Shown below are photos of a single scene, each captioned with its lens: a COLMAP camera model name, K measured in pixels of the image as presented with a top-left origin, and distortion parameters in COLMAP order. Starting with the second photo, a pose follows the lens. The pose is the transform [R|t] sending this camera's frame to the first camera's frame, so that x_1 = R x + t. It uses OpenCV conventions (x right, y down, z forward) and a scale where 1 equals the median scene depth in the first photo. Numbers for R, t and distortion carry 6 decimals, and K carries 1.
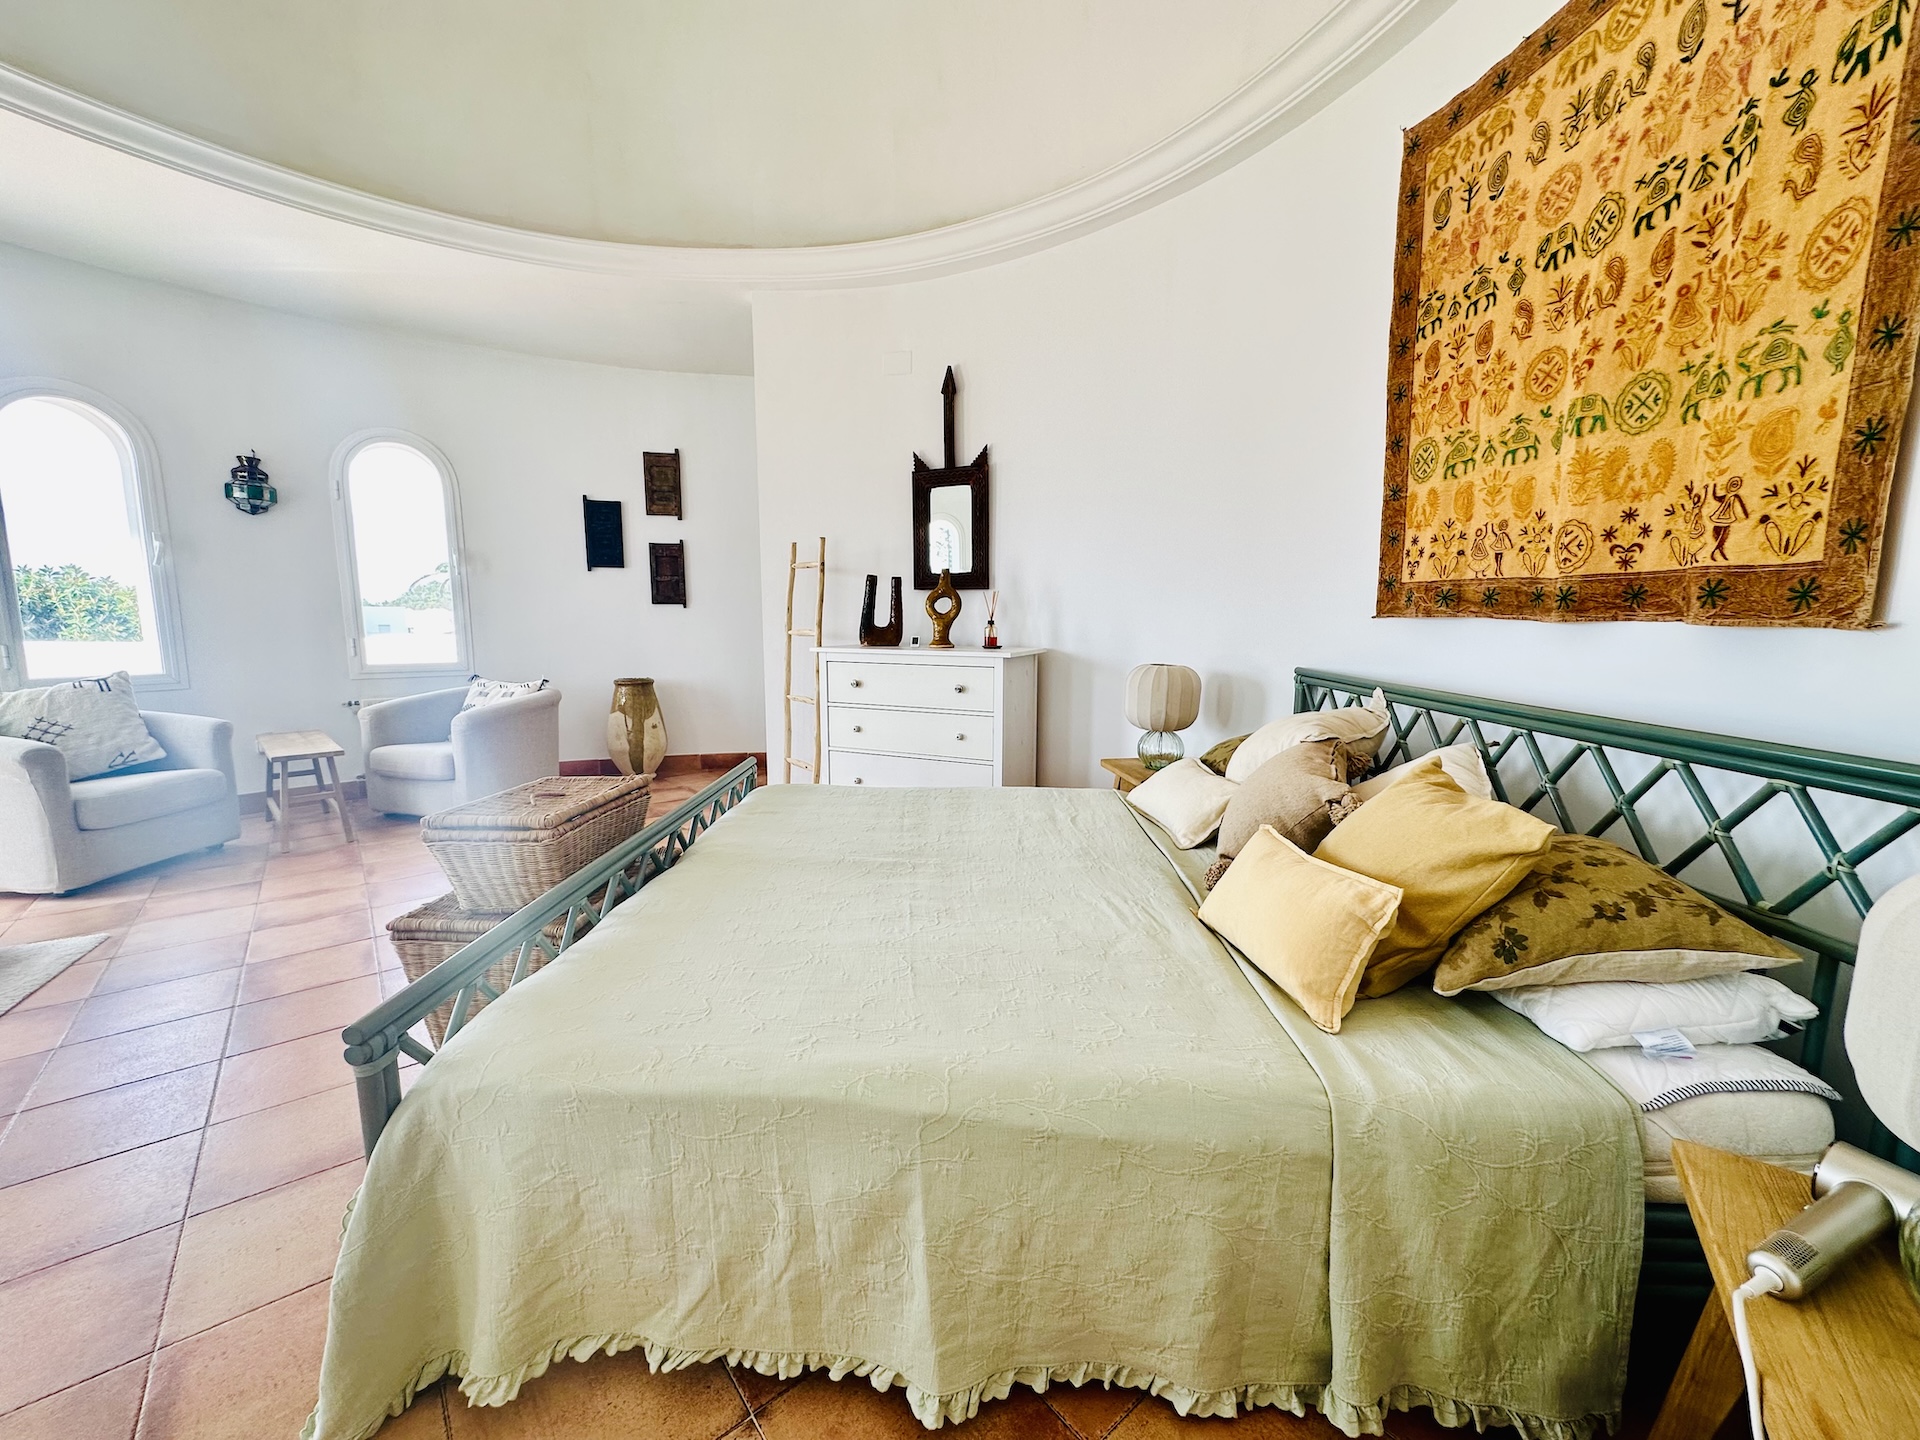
lens RADIAL K [[766.2, 0, 960.0], [0, 766.2, 720.0], [0, 0, 1]] dist [-0.001778, 0.000096]
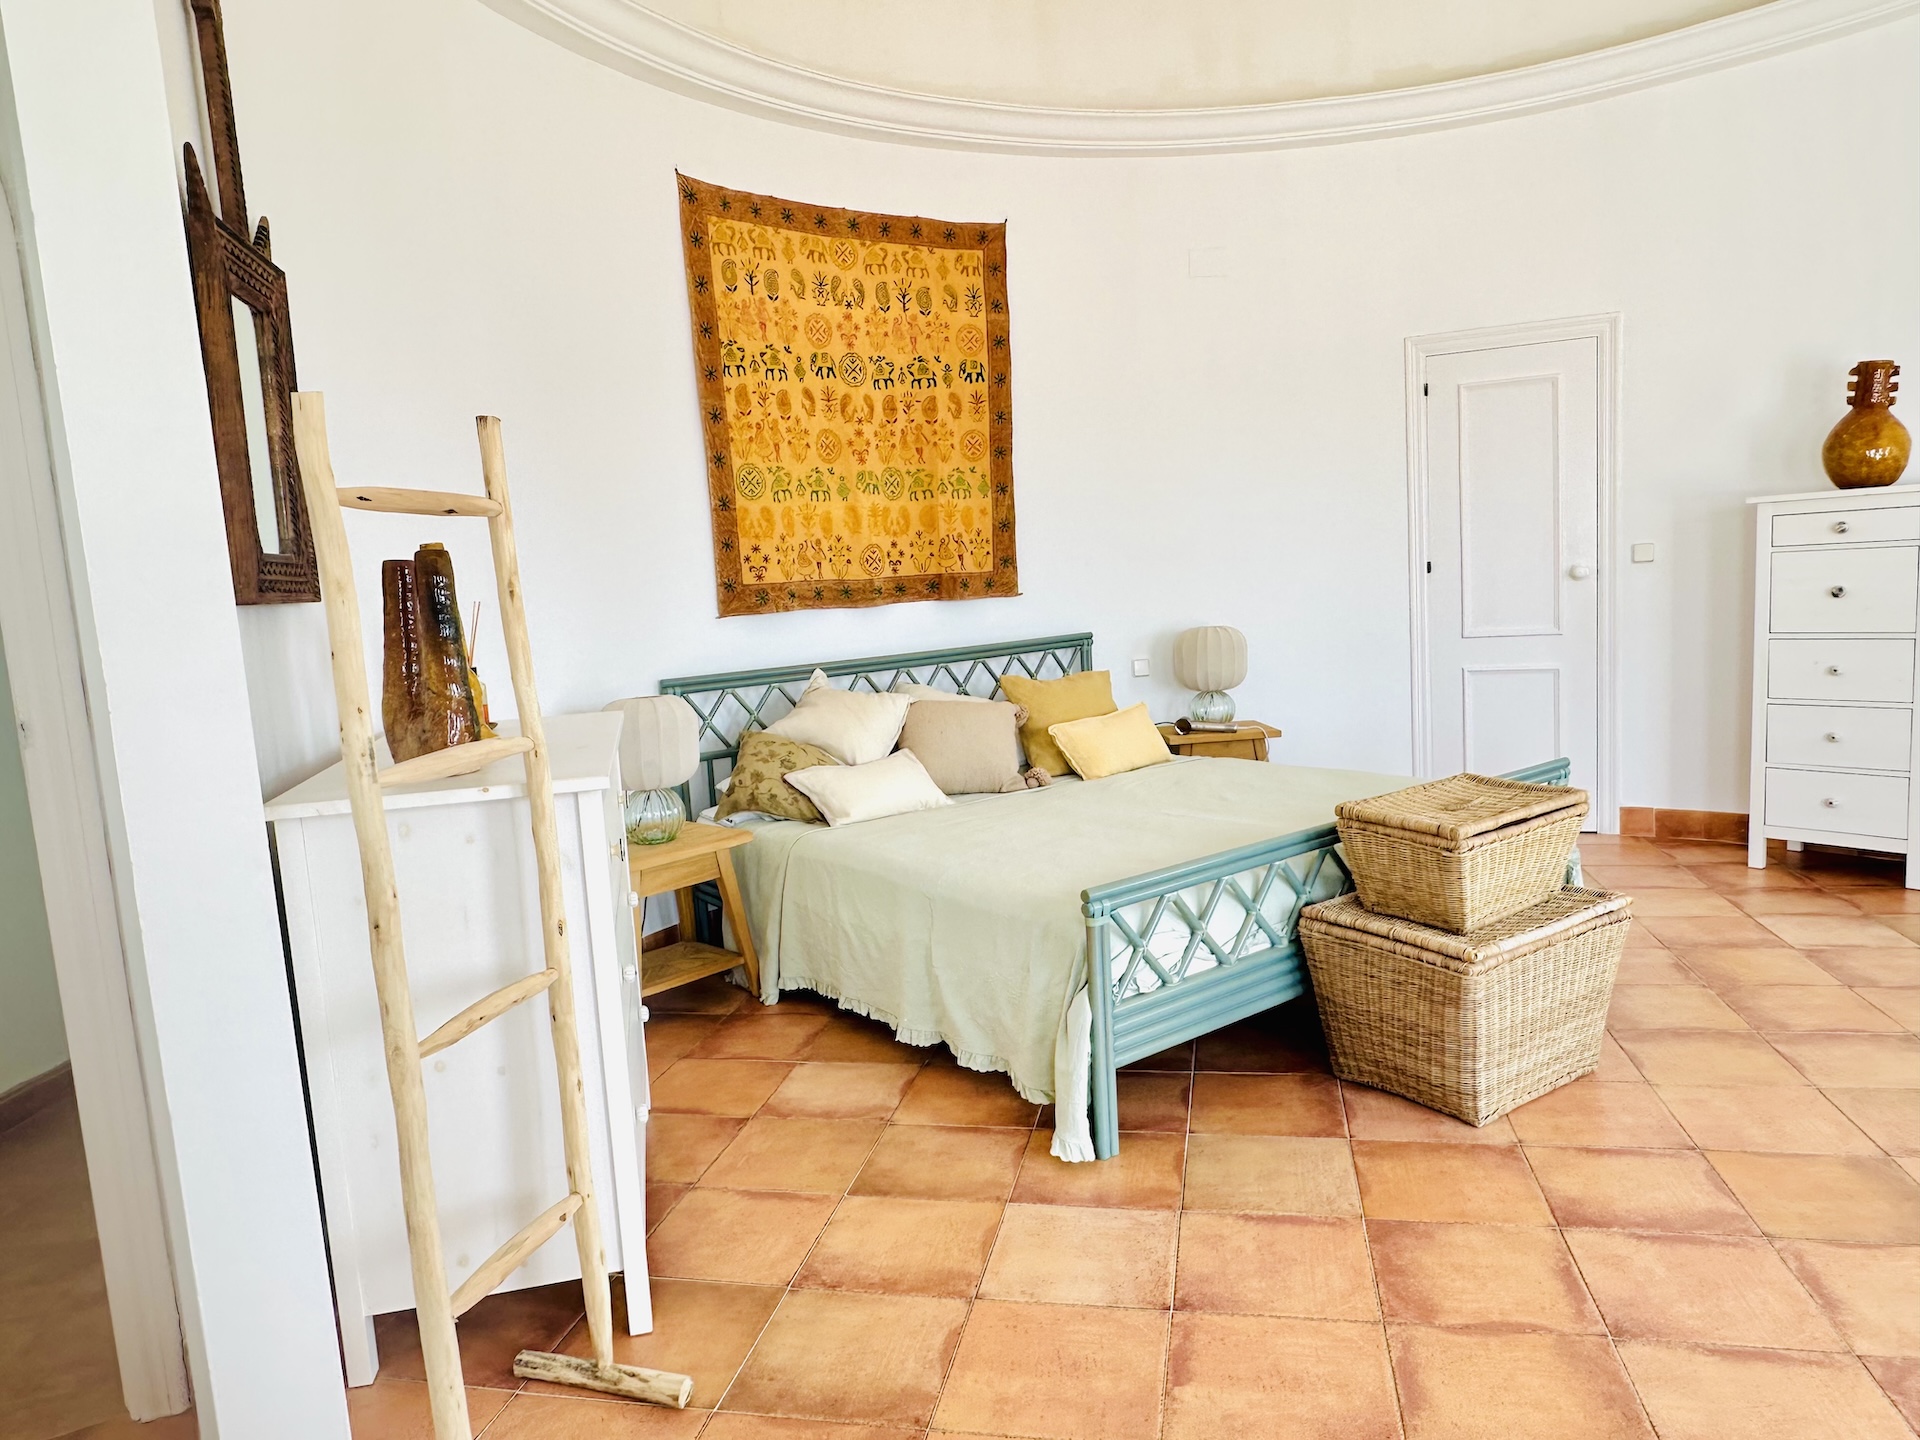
lens RADIAL K [[1277.5, 0, 960.0], [0, 1277.5, 720.0], [0, 0, 1]] dist [0.005468, 0.000180]
pose [[-0.618308, -0.062429, 0.783452, -0.788602], [0.164650, 0.964431, 0.206794, -0.231182], [-0.768496, 0.256858, -0.586036, 1.363439]]
